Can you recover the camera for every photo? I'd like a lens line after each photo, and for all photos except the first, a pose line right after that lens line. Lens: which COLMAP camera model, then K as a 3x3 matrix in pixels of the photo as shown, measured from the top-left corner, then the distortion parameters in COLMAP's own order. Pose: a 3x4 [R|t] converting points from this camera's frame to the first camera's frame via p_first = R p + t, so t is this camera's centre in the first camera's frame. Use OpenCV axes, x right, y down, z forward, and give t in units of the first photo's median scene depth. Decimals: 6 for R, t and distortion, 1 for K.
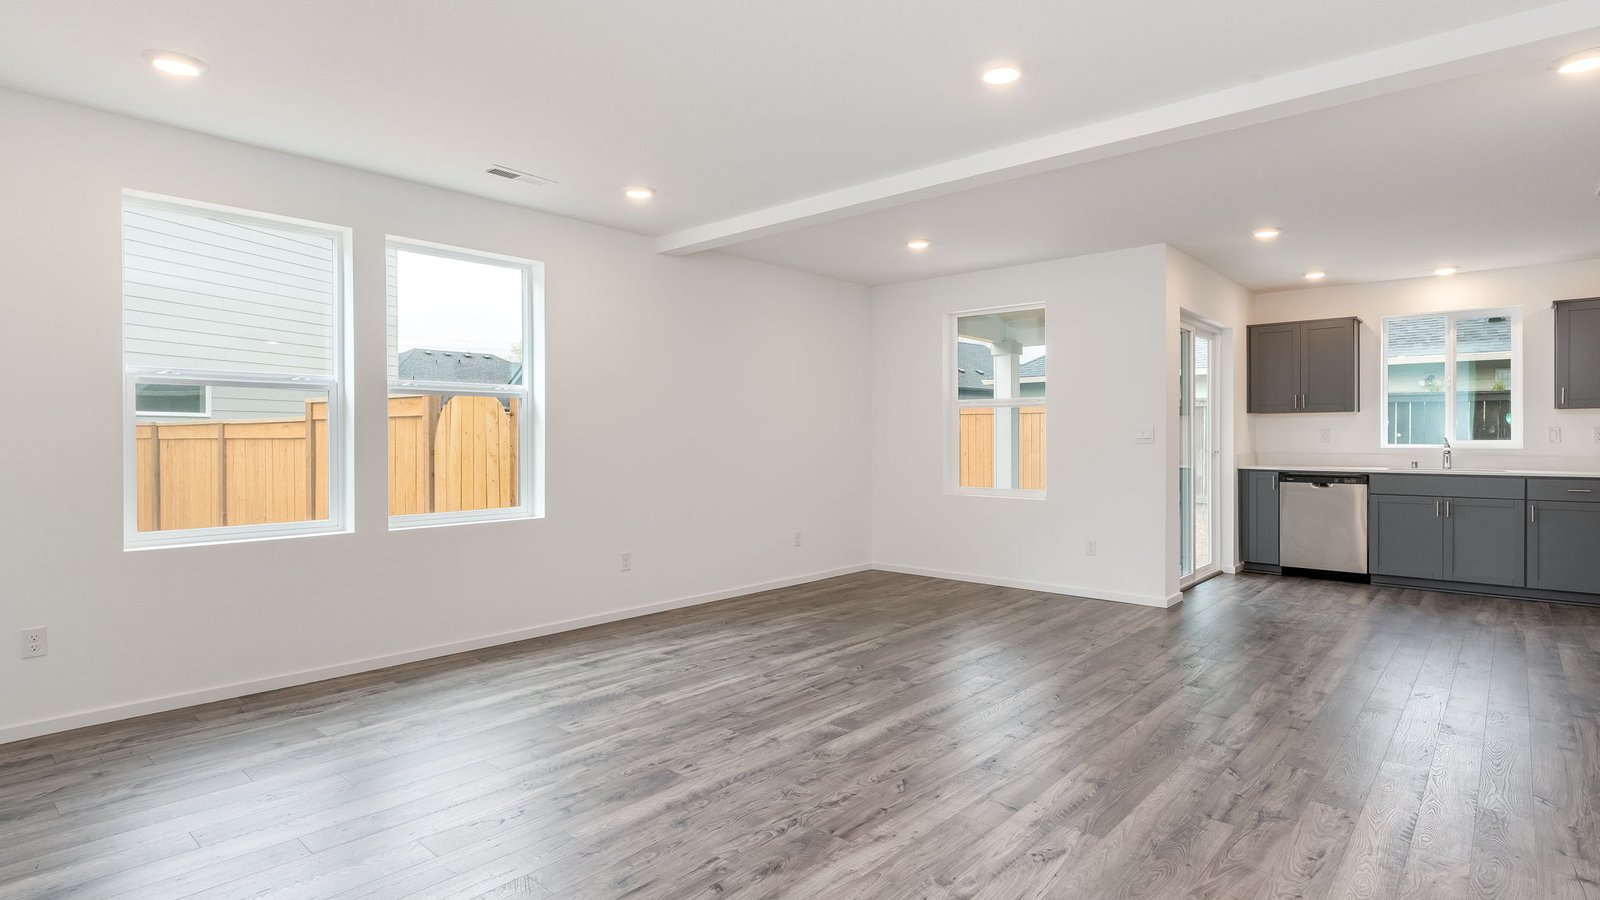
lens RADIAL K [[807.6, 0, 799.6], [0, 807.6, 446.1], [0, 0, 1]] dist [-0.008649, 0.001727]
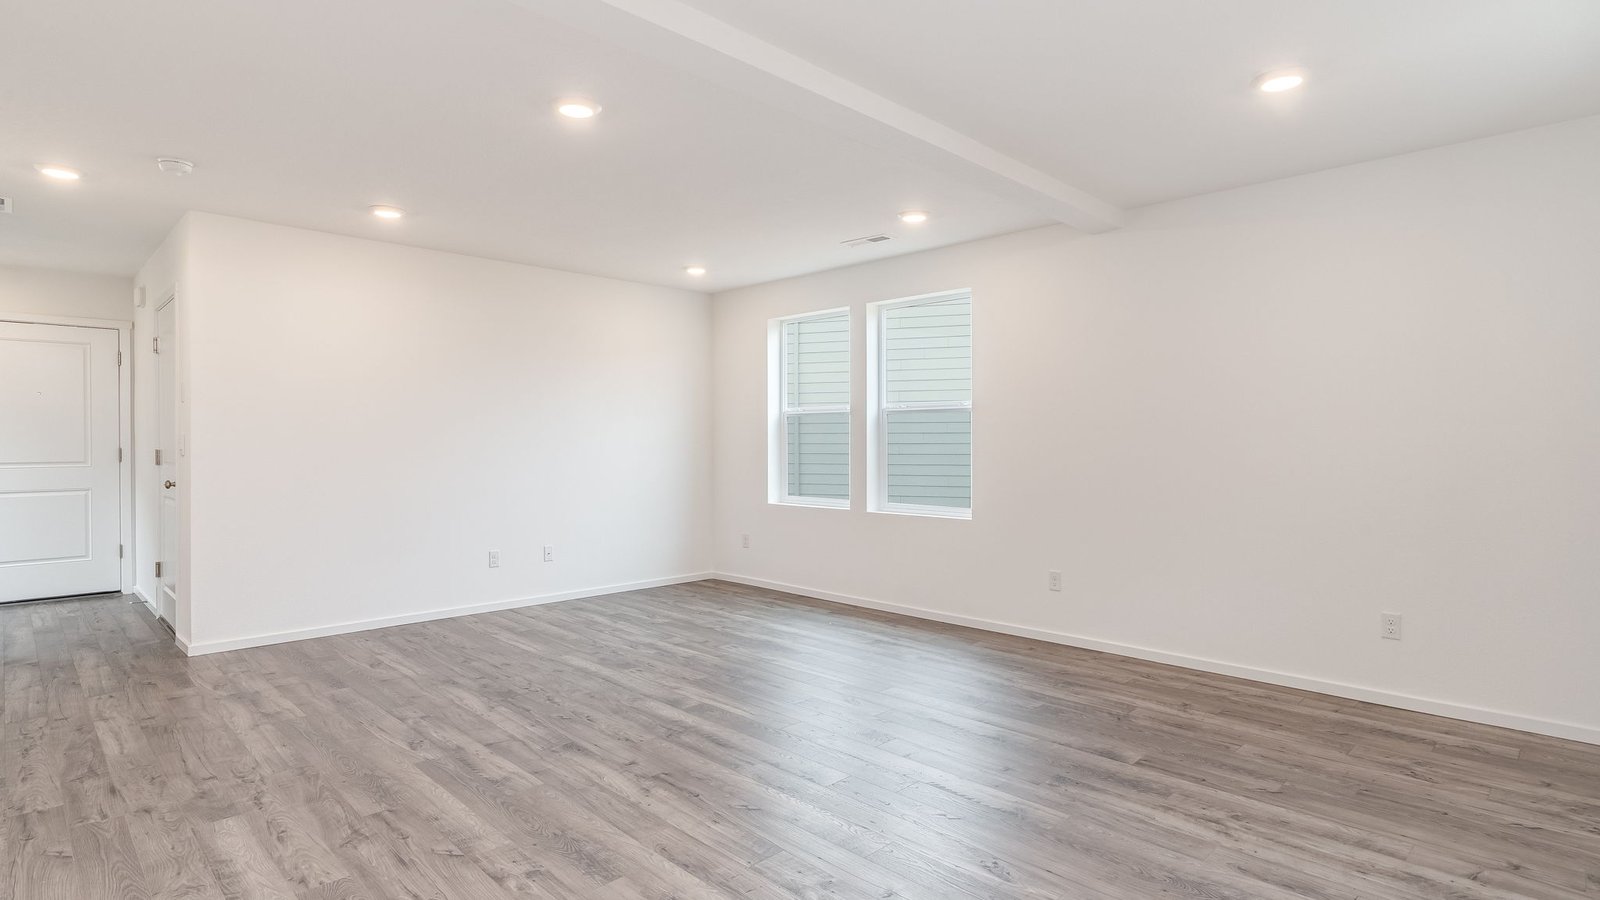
lens RADIAL K [[814.3, 0, 797.6], [0, 814.3, 444.9], [0, 0, 1]] dist [-0.007594, 0.003034]
pose [[-0.064317, 0.002483, -0.997926, 0.741227], [-0.010121, 0.999944, 0.003140, -0.012445], [0.997878, 0.010302, -0.064288, 0.771521]]
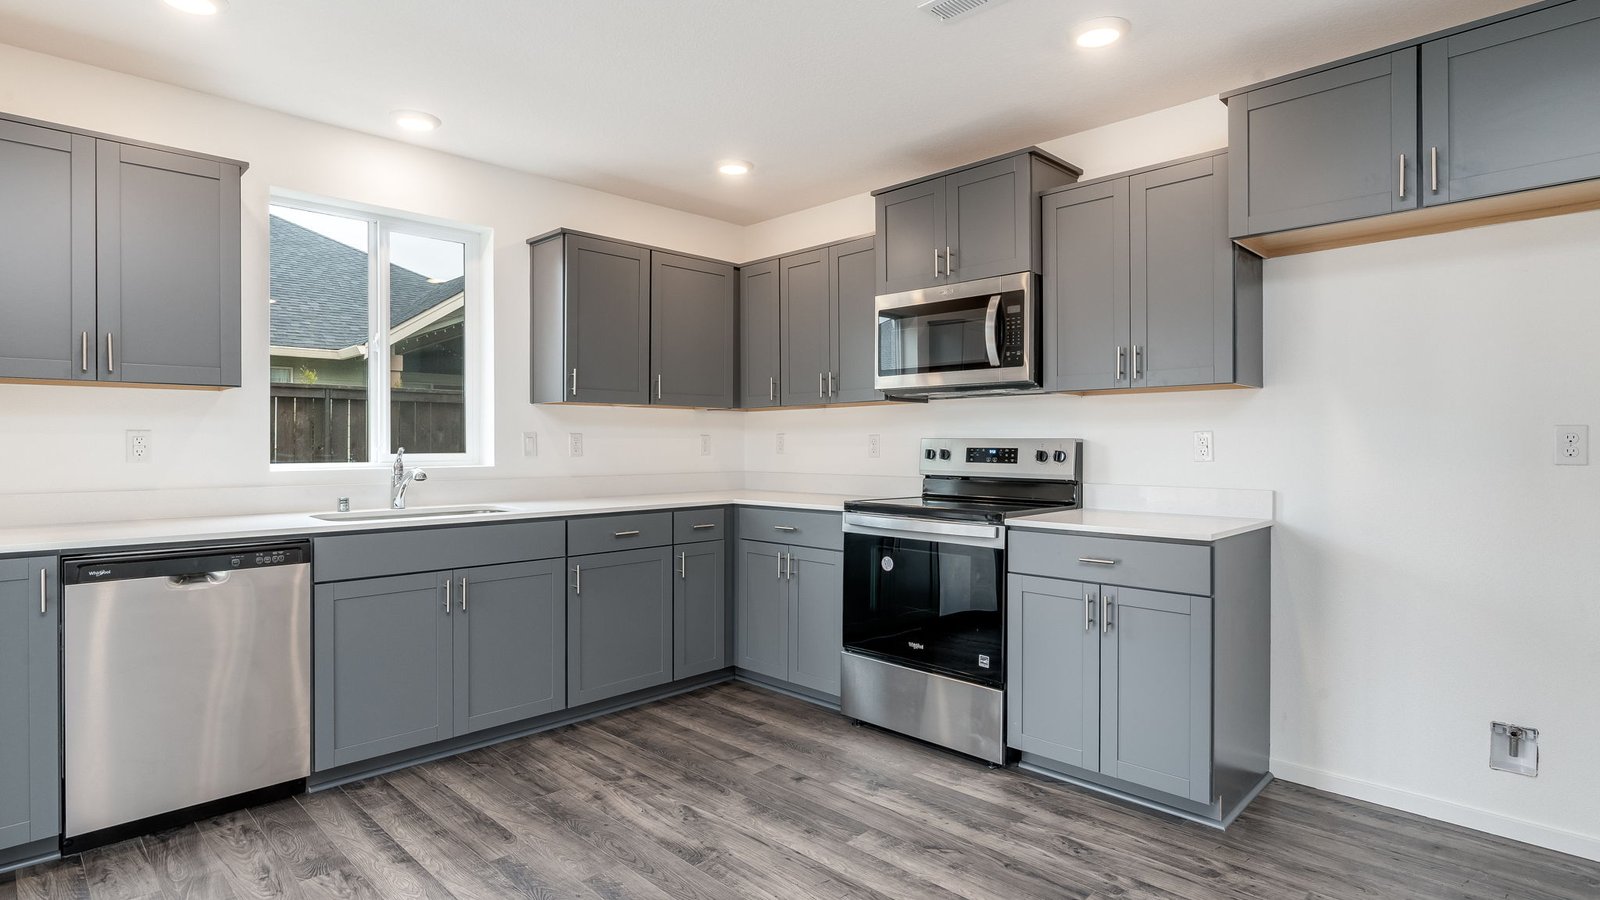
lens RADIAL K [[814.3, 0, 797.6], [0, 814.3, 444.9], [0, 0, 1]] dist [-0.007594, 0.003034]
pose [[0.055126, 0.000351, 0.998479, 0.370448], [0.010216, 0.999947, -0.000916, -0.012614], [-0.998427, 0.010250, 0.055120, 0.897677]]
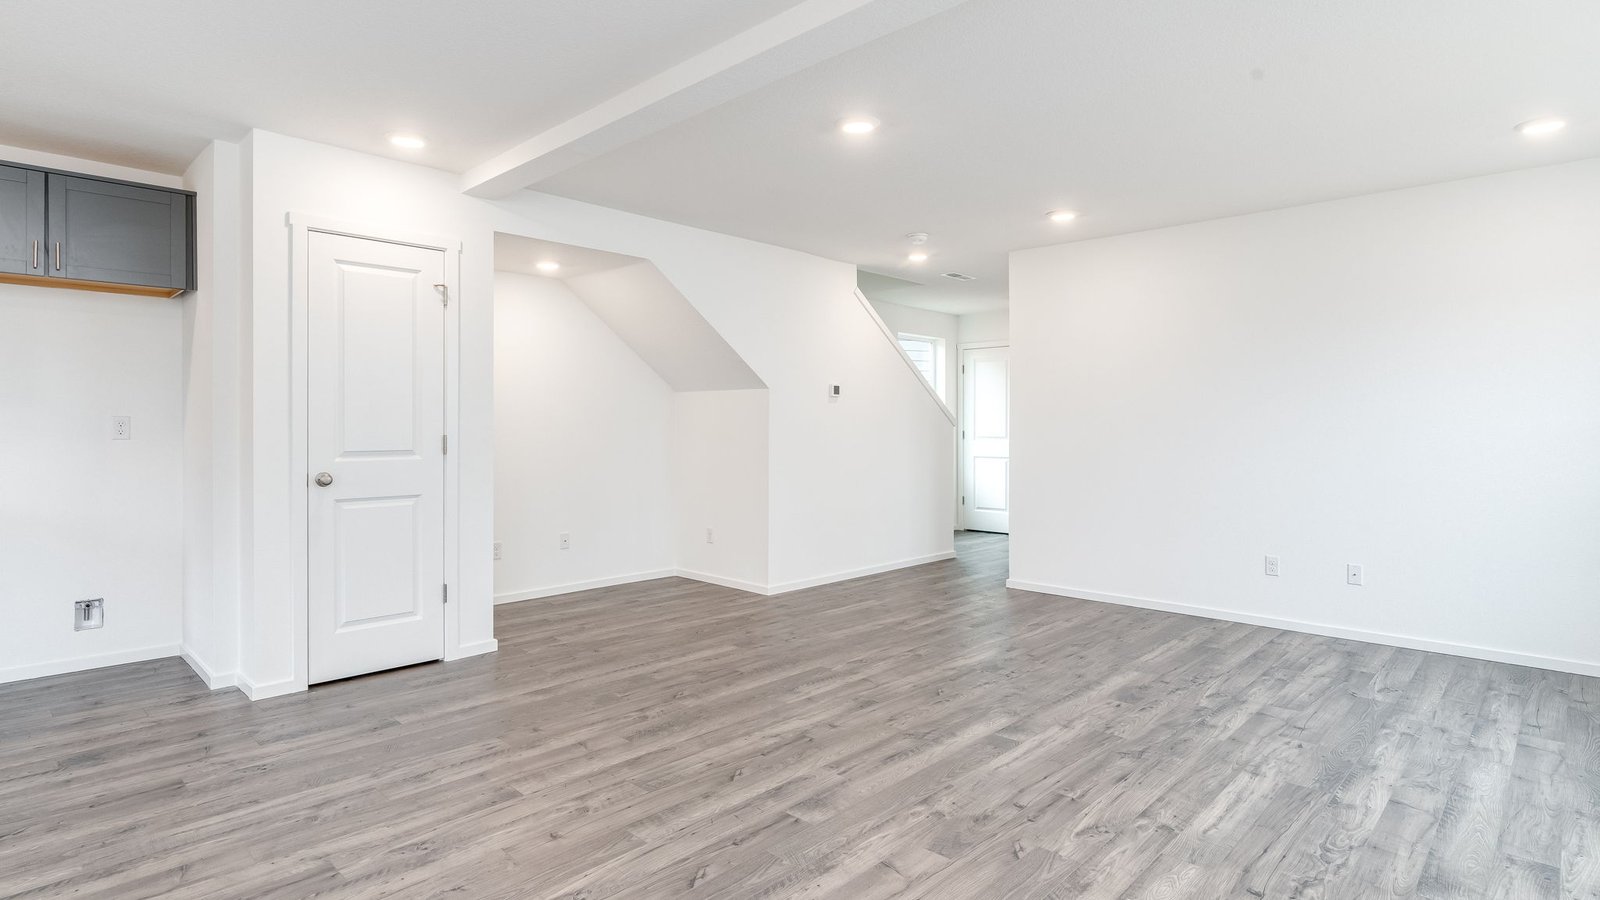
lens RADIAL K [[814.3, 0, 797.6], [0, 814.3, 444.9], [0, 0, 1]] dist [-0.007594, 0.003034]
pose [[-0.999146, -0.002920, 0.041211, 0.163374], [-0.001625, 0.999505, 0.031415, -0.017032], [-0.041283, 0.031321, -0.998656, 1.242682]]
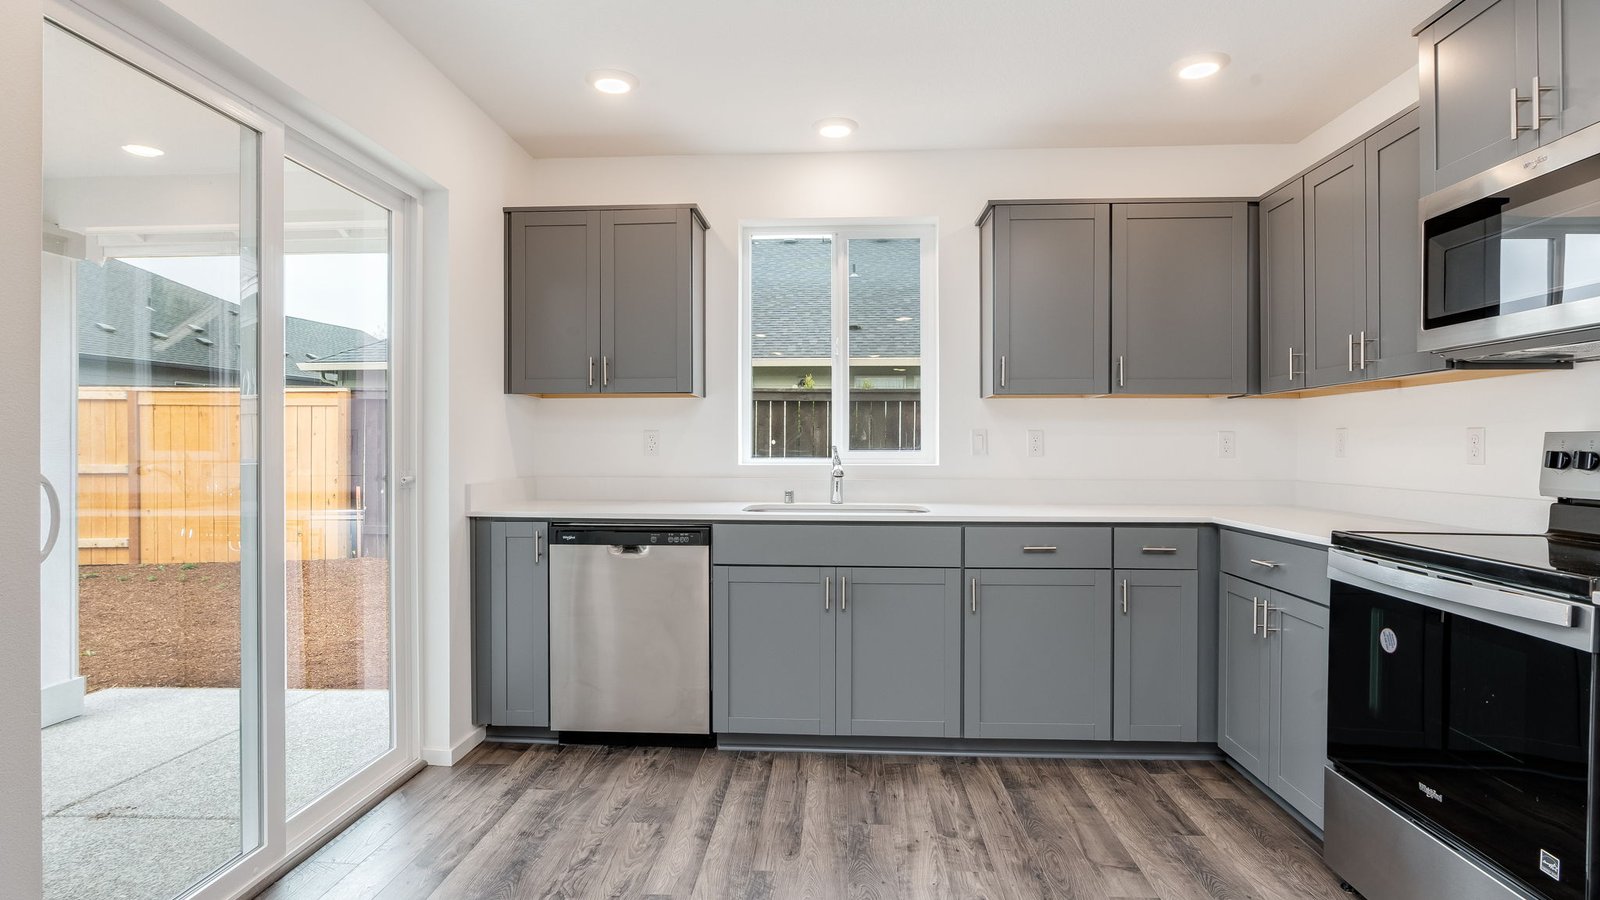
lens RADIAL K [[814.3, 0, 797.6], [0, 814.3, 444.9], [0, 0, 1]] dist [-0.007594, 0.003034]
pose [[0.783469, 0.002865, 0.621424, 0.557134], [0.002494, 0.999967, -0.007755, -0.009198], [-0.621426, 0.007626, 0.783436, 0.736091]]
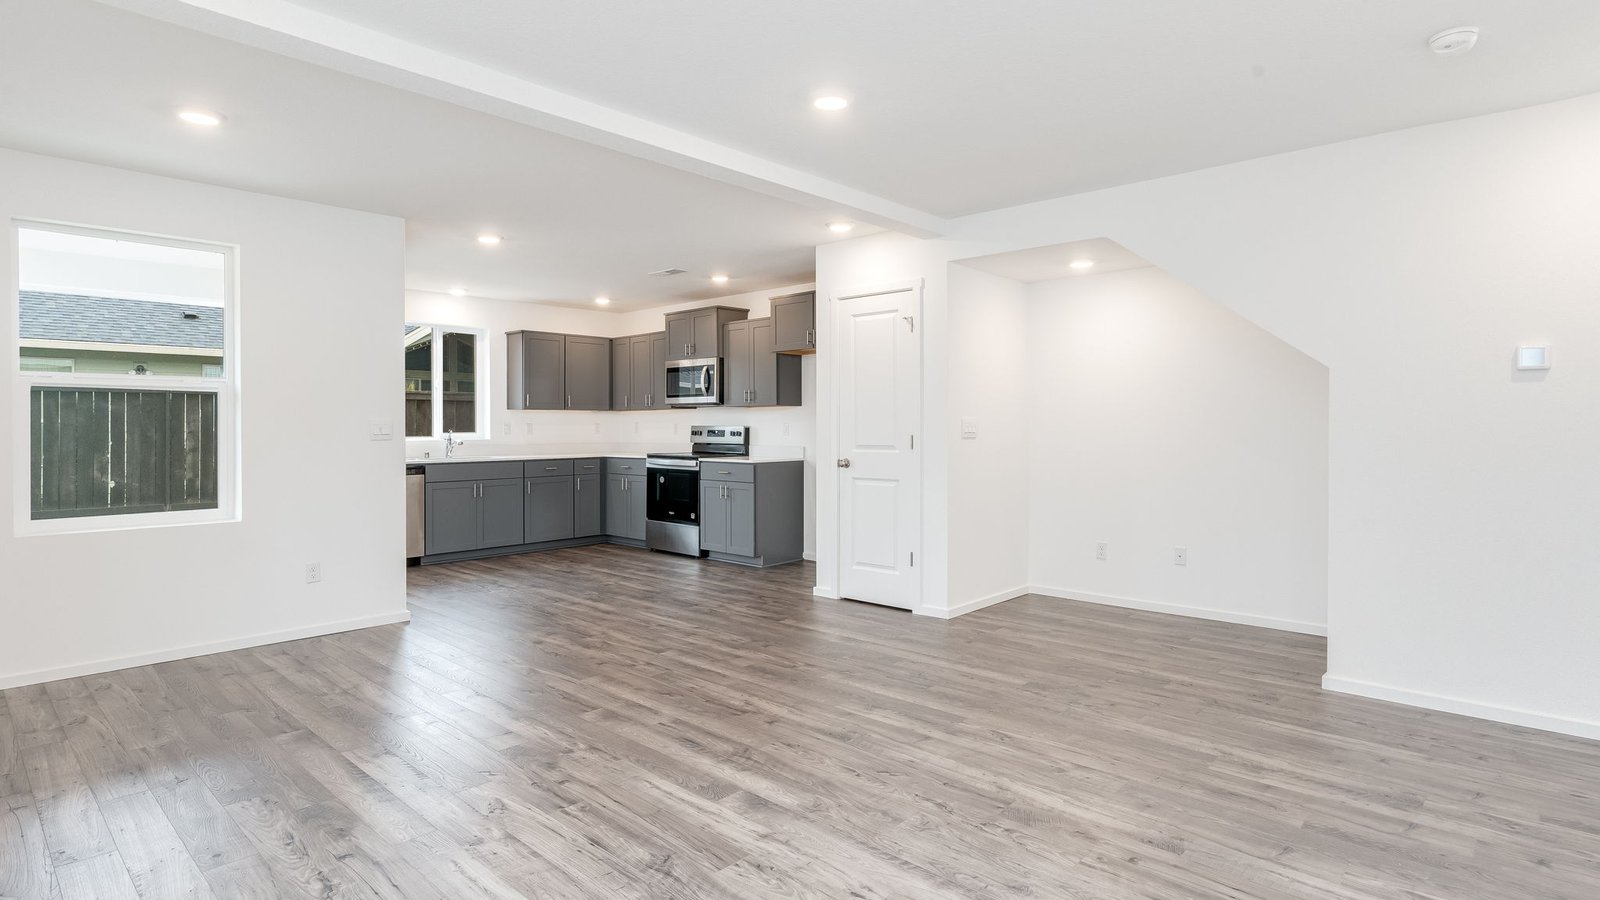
lens RADIAL K [[814.3, 0, 797.6], [0, 814.3, 444.9], [0, 0, 1]] dist [-0.007594, 0.003034]
pose [[0.024046, -0.021438, 0.999481, -0.479074], [0.012428, 0.999699, 0.021144, -0.011727], [-0.999634, 0.011913, 0.024305, 0.576471]]
